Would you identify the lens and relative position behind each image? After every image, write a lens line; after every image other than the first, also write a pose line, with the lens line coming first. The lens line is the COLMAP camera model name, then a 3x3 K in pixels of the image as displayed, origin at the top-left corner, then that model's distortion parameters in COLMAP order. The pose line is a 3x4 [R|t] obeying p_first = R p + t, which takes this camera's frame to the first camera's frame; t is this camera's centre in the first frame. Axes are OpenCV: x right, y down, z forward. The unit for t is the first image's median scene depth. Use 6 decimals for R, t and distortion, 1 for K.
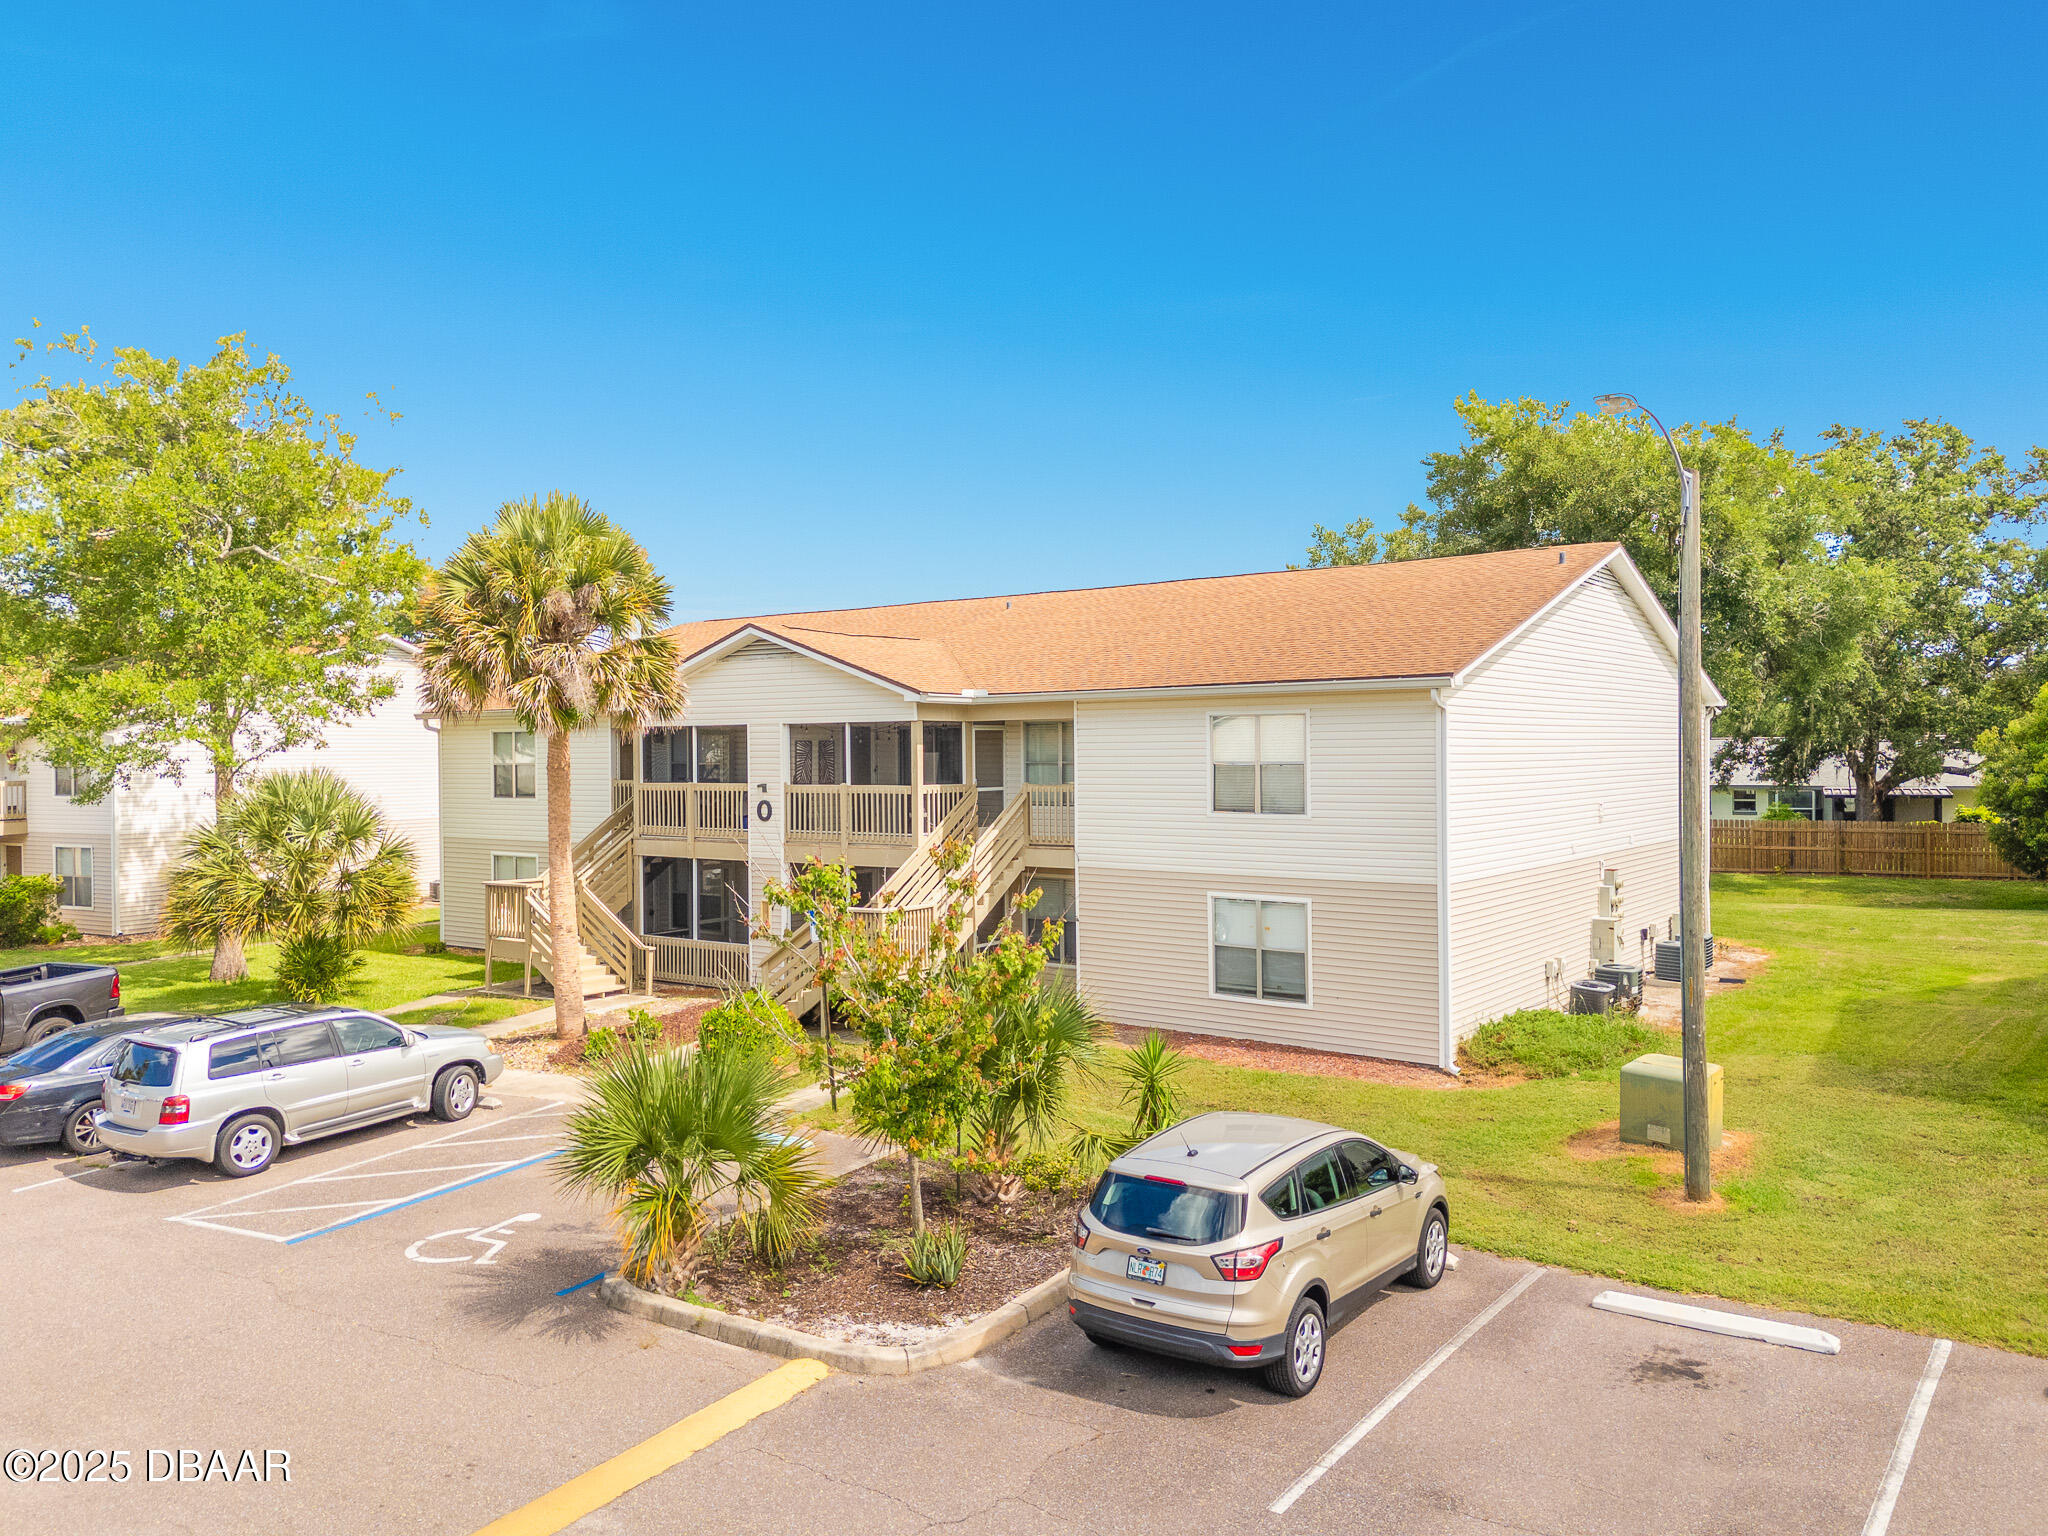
lens RADIAL K [[1516.3, 0, 1024.0], [0, 1516.3, 768.0], [0, 0, 1]] dist [0.042006, -0.006215]
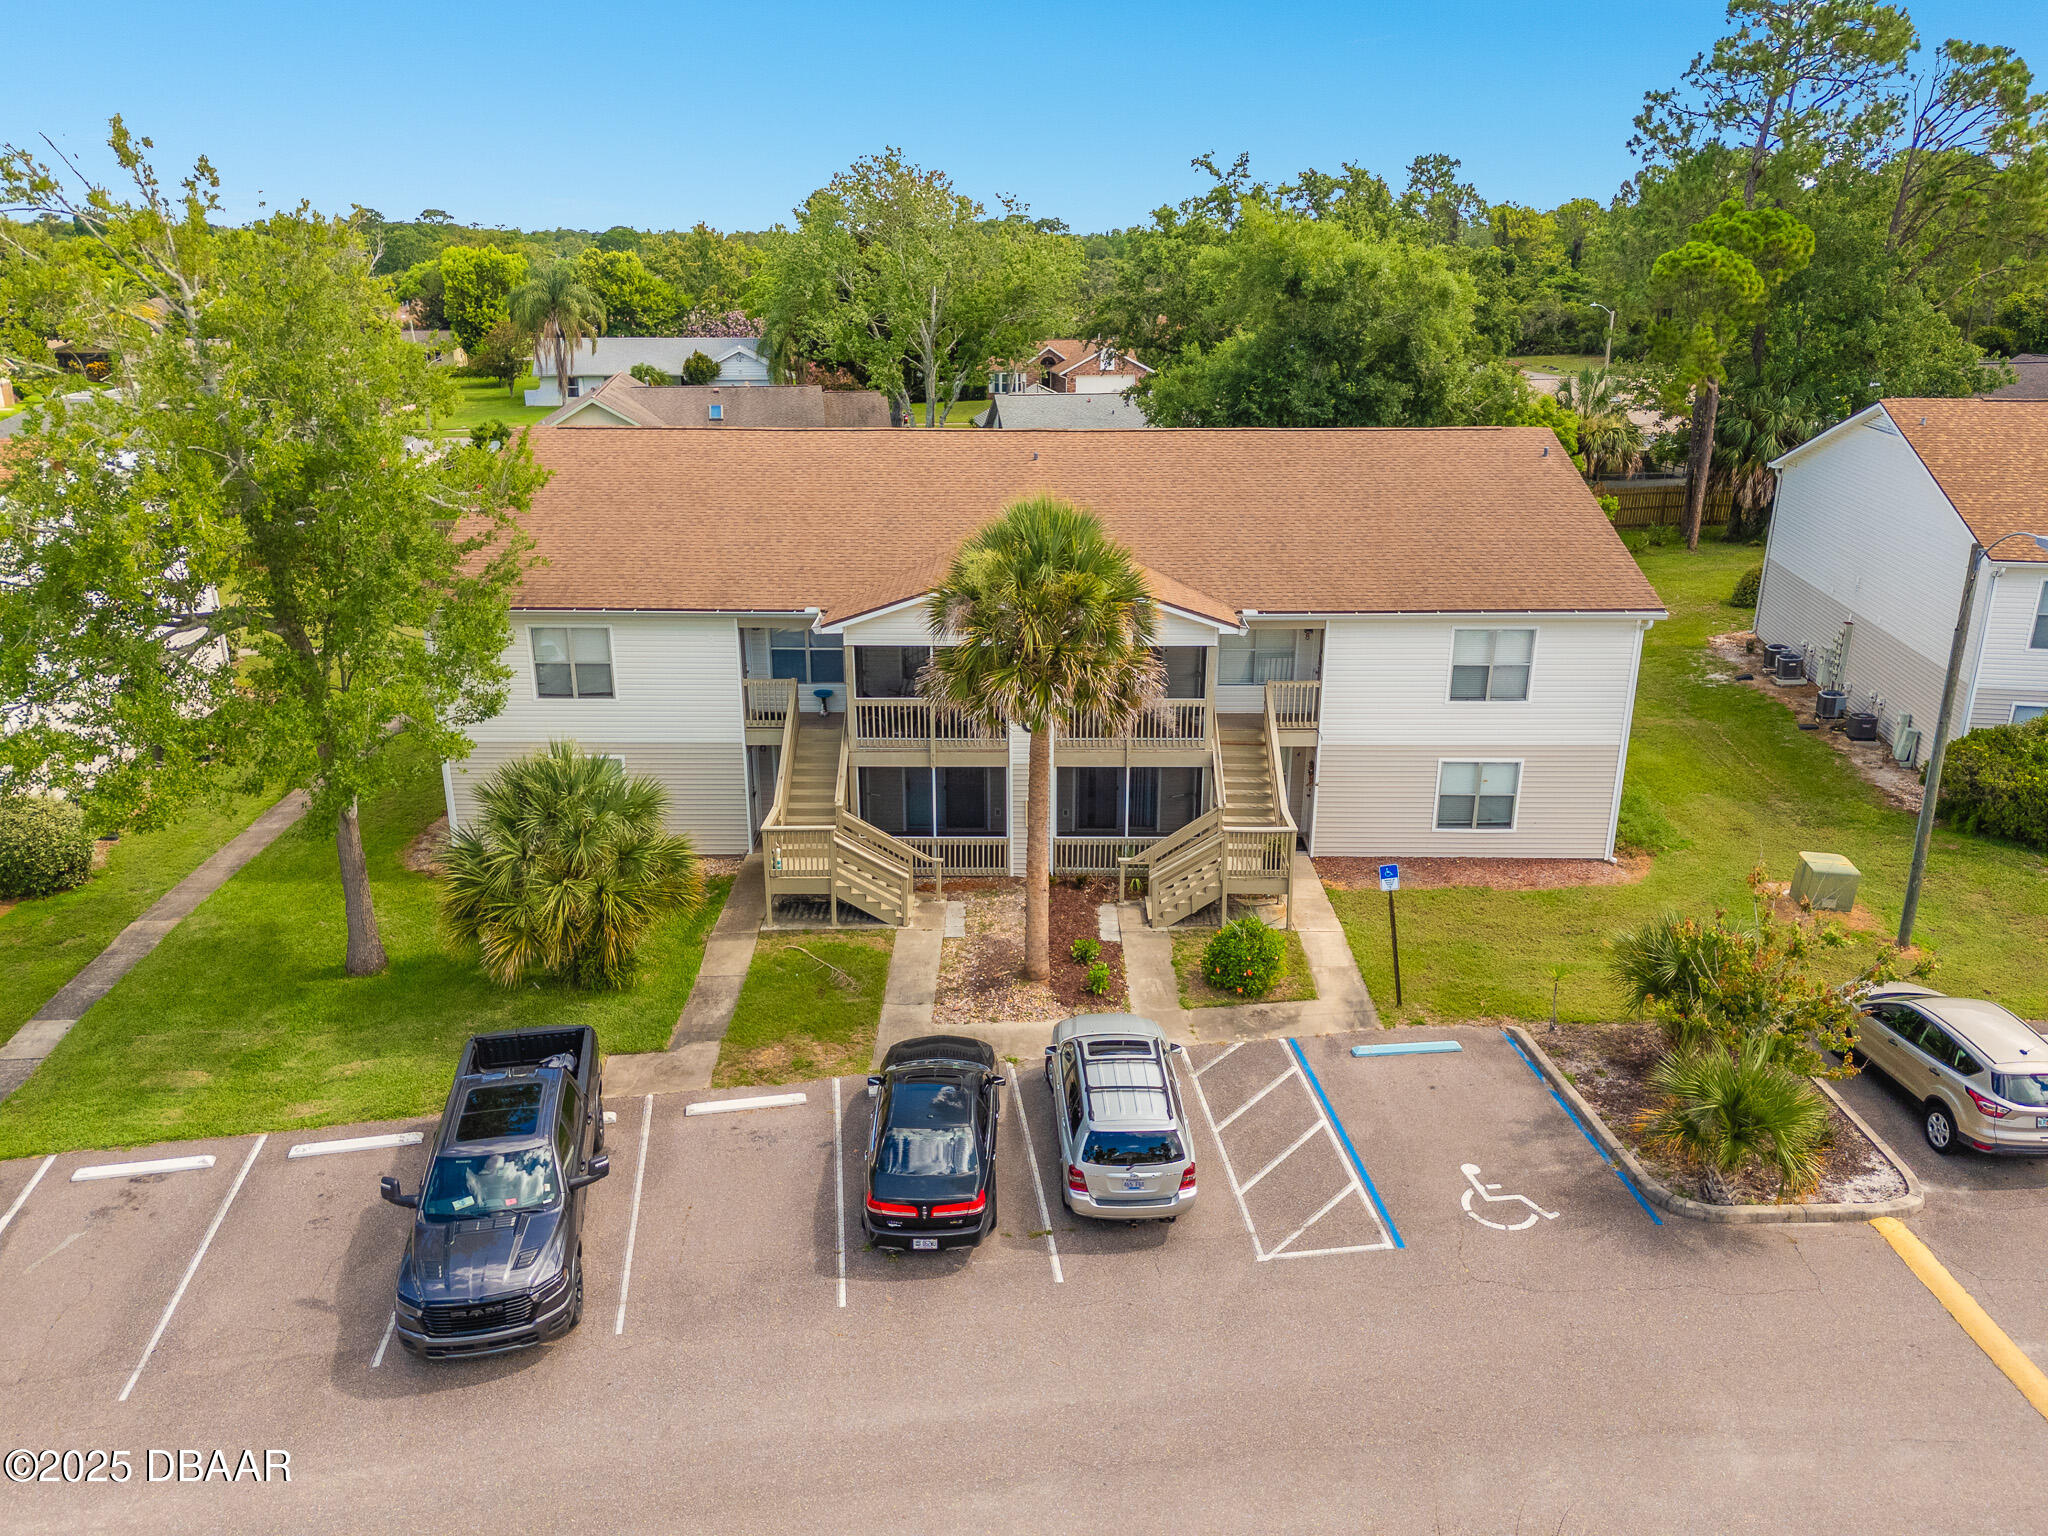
lens RADIAL K [[1468.2, 0, 1024.0], [0, 1468.2, 768.0], [0, 0, 1]] dist [0.062127, -0.041166]
pose [[0.803749, -0.180387, 0.566964, -0.923951], [-0.002496, 0.951900, 0.306398, -0.311629], [-0.594963, -0.247682, 0.764639, 0.221238]]
